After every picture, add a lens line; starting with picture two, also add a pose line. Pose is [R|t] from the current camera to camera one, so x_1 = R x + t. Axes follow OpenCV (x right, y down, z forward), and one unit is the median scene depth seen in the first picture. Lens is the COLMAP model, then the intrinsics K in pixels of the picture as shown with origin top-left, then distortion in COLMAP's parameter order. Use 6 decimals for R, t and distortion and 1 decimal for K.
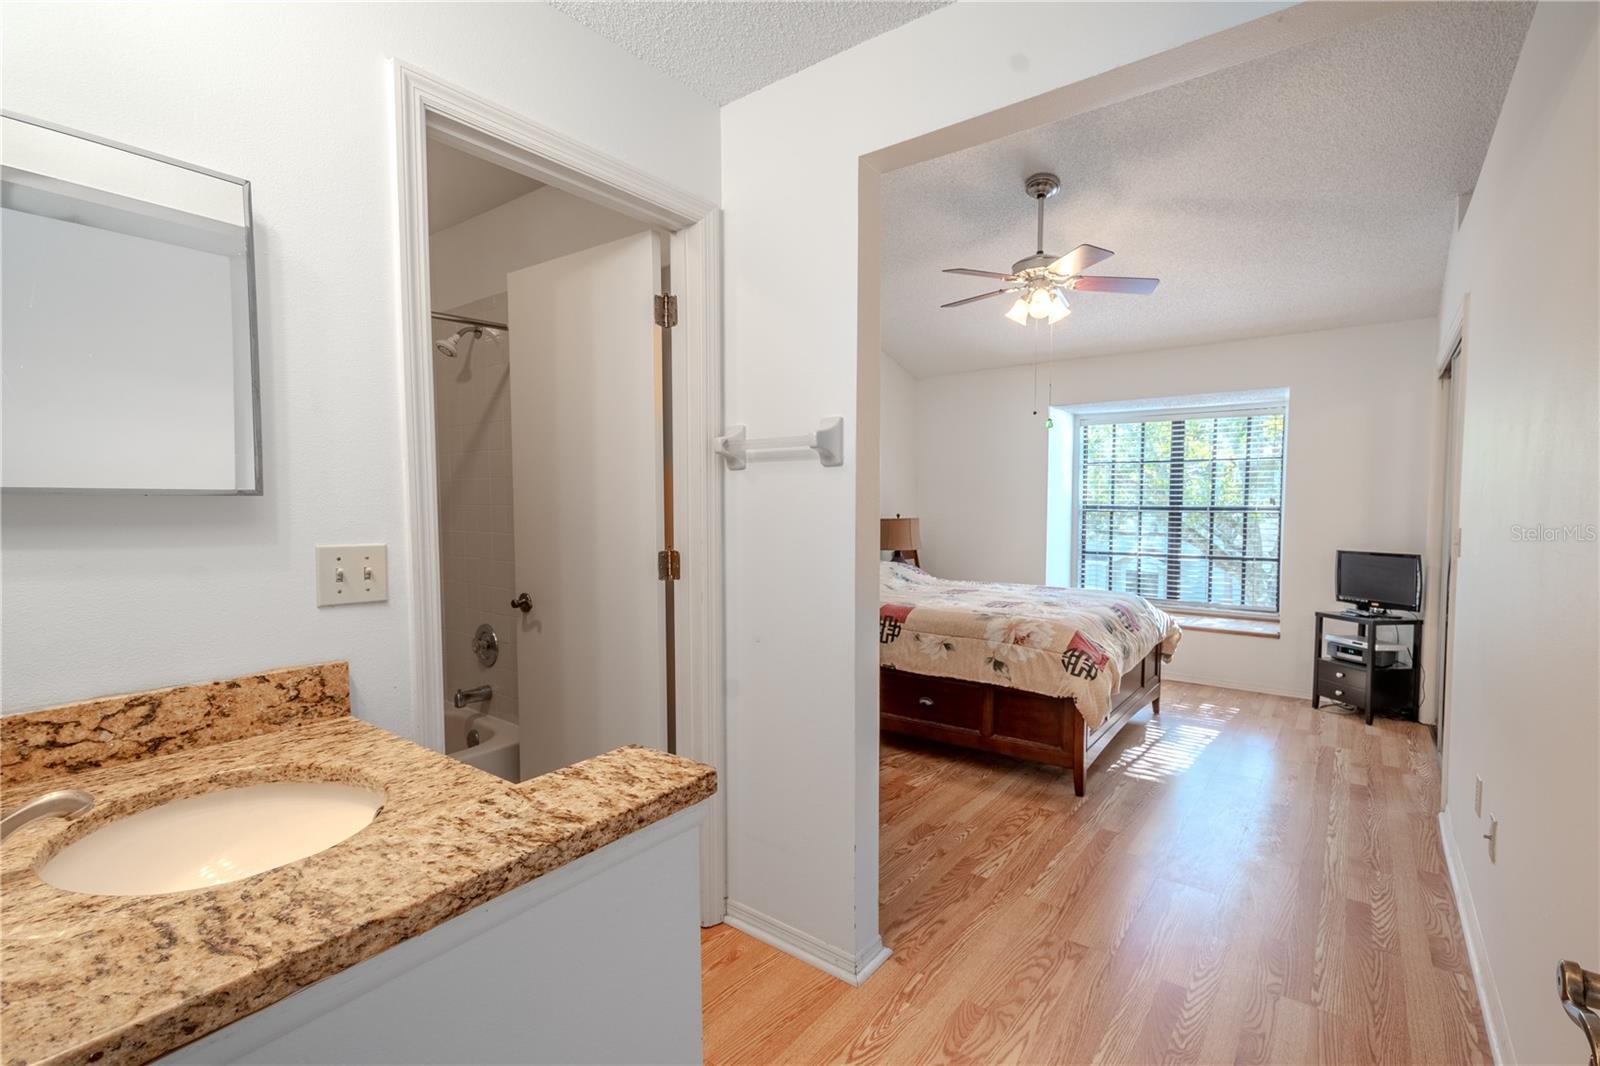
lens RADIAL K [[719.8, 0, 854.1], [0, 719.8, 543.9], [0, 0, 1]] dist [0.013391, -0.004389]
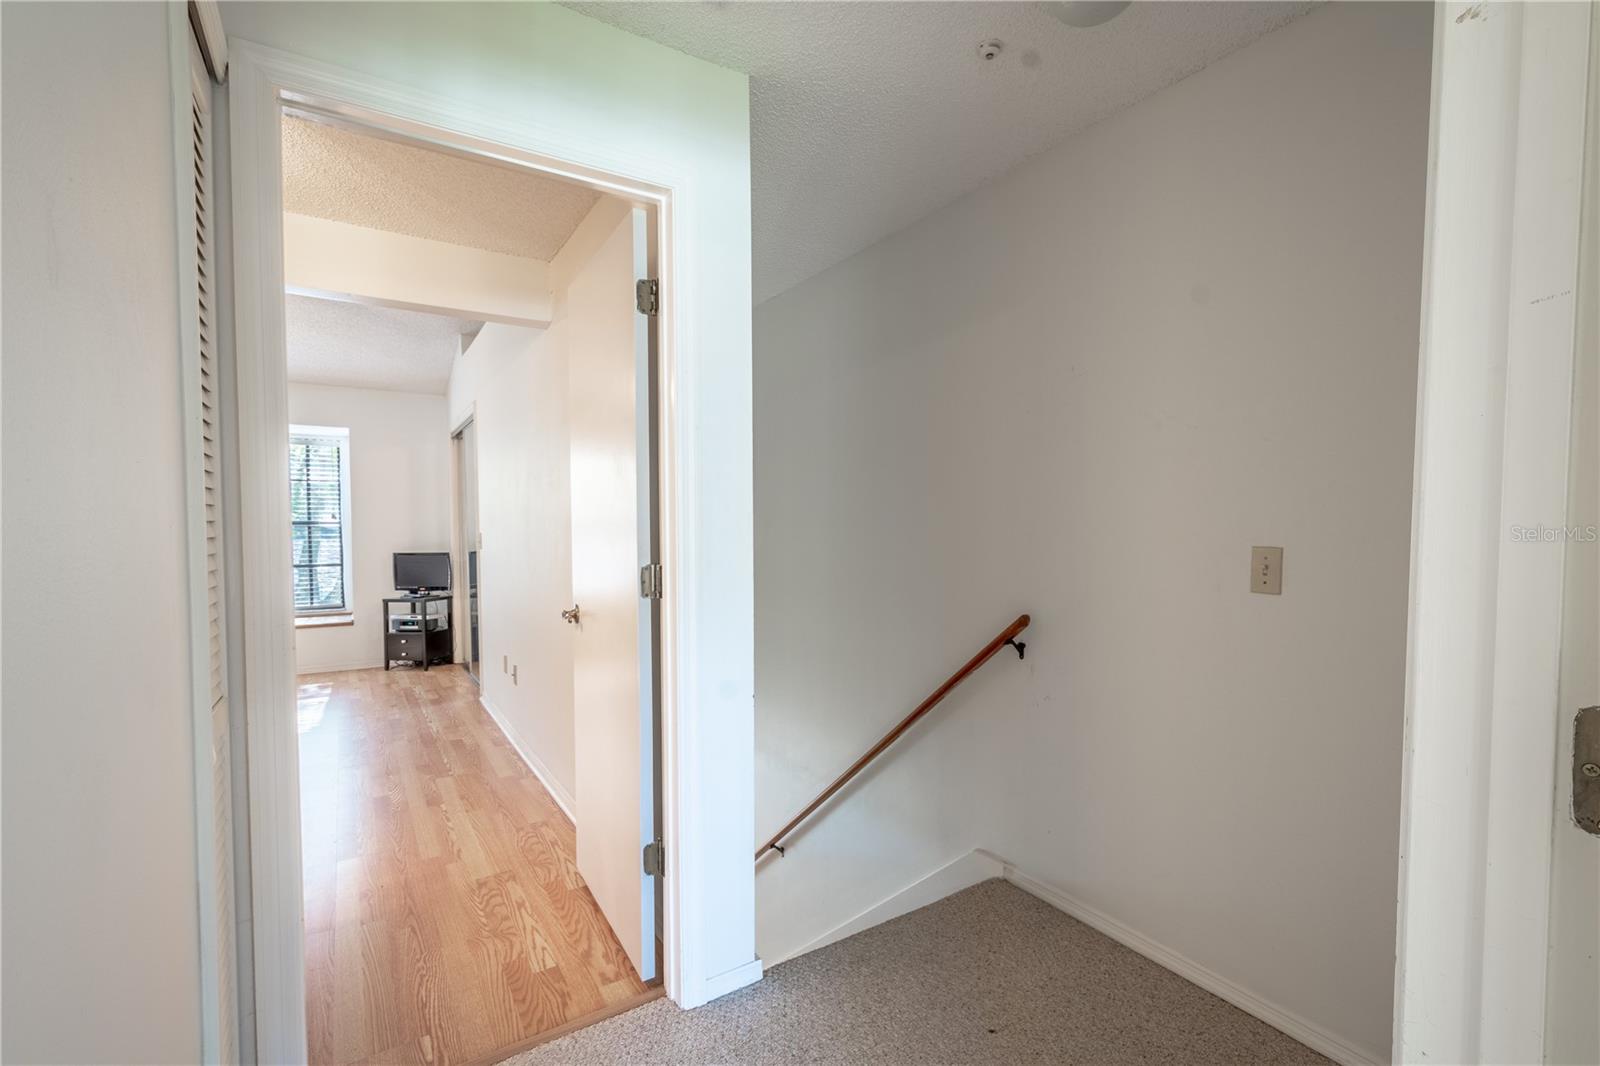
lens RADIAL K [[719.8, 0, 815.5], [0, 719.8, 548.7], [0, 0, 1]] dist [0.013391, -0.004389]
pose [[0.378730, -0.043593, 0.924480, -0.315308], [0.053509, 0.998251, 0.025150, 0.010068], [-0.923959, 0.039943, 0.380400, -0.276622]]
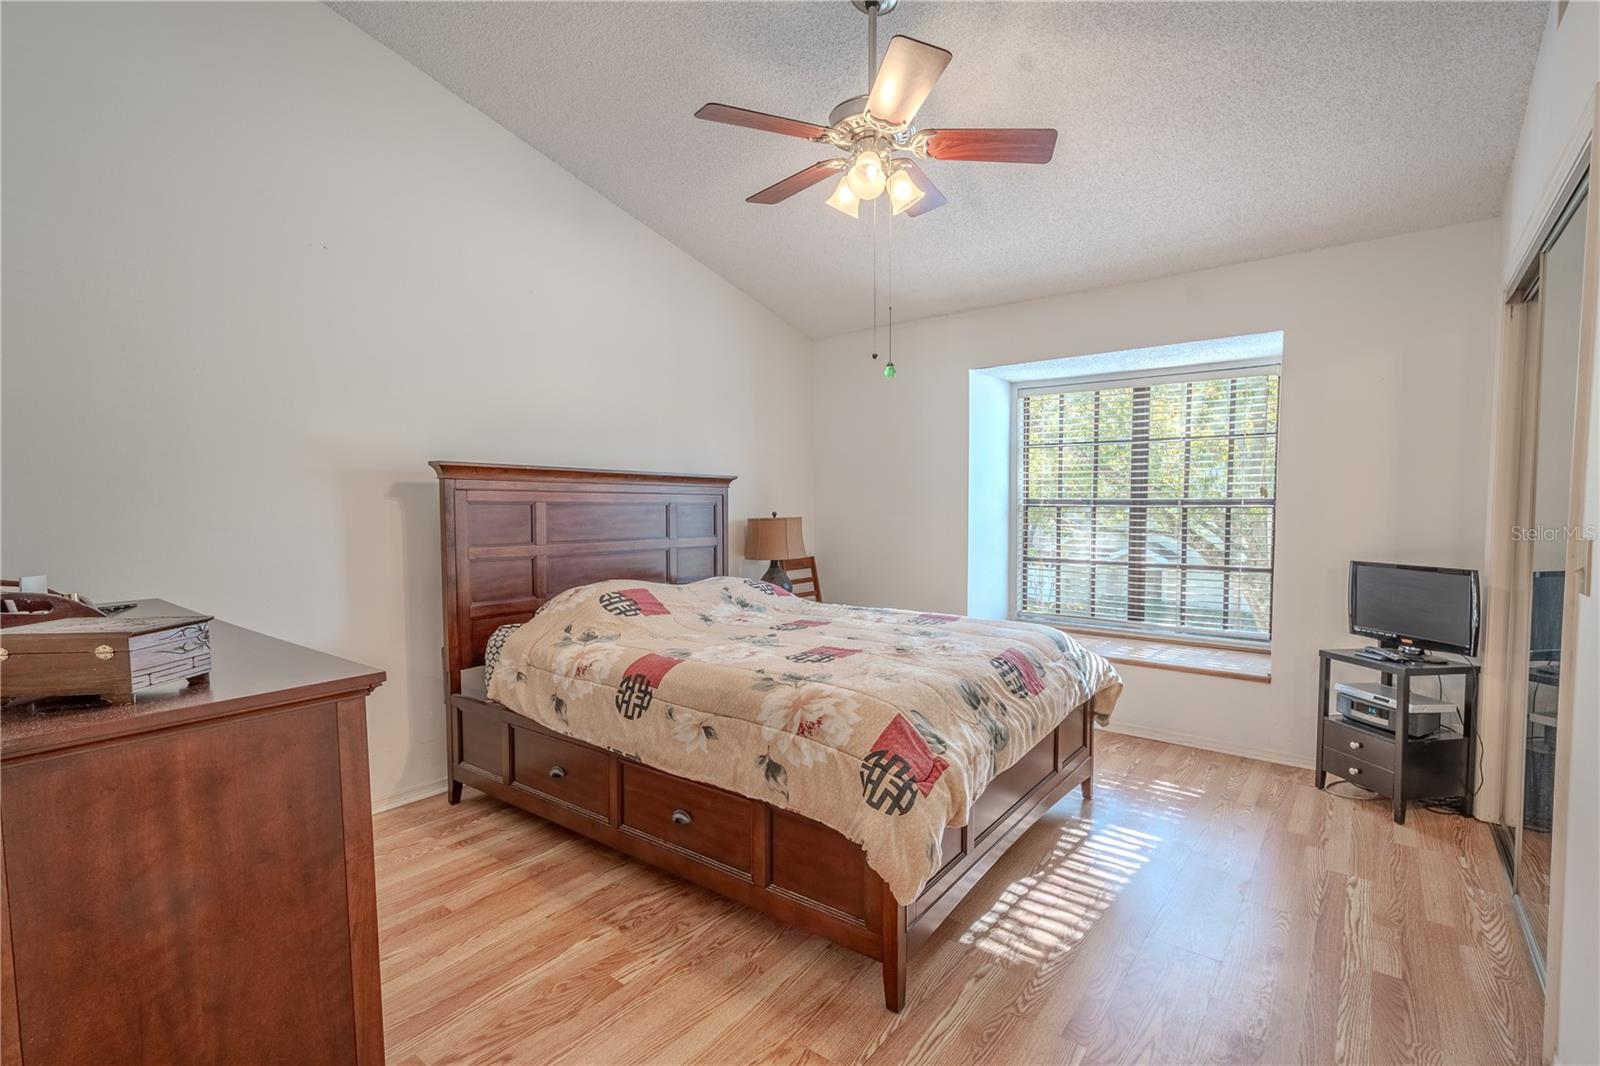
lens RADIAL K [[719.8, 0, 855.0], [0, 719.8, 544.3], [0, 0, 1]] dist [0.013391, -0.004389]
pose [[0.999866, -0.005957, -0.015223, 0.215686], [0.006063, 0.999957, 0.006954, -0.016198], [0.015181, -0.007045, 0.999860, 0.318009]]
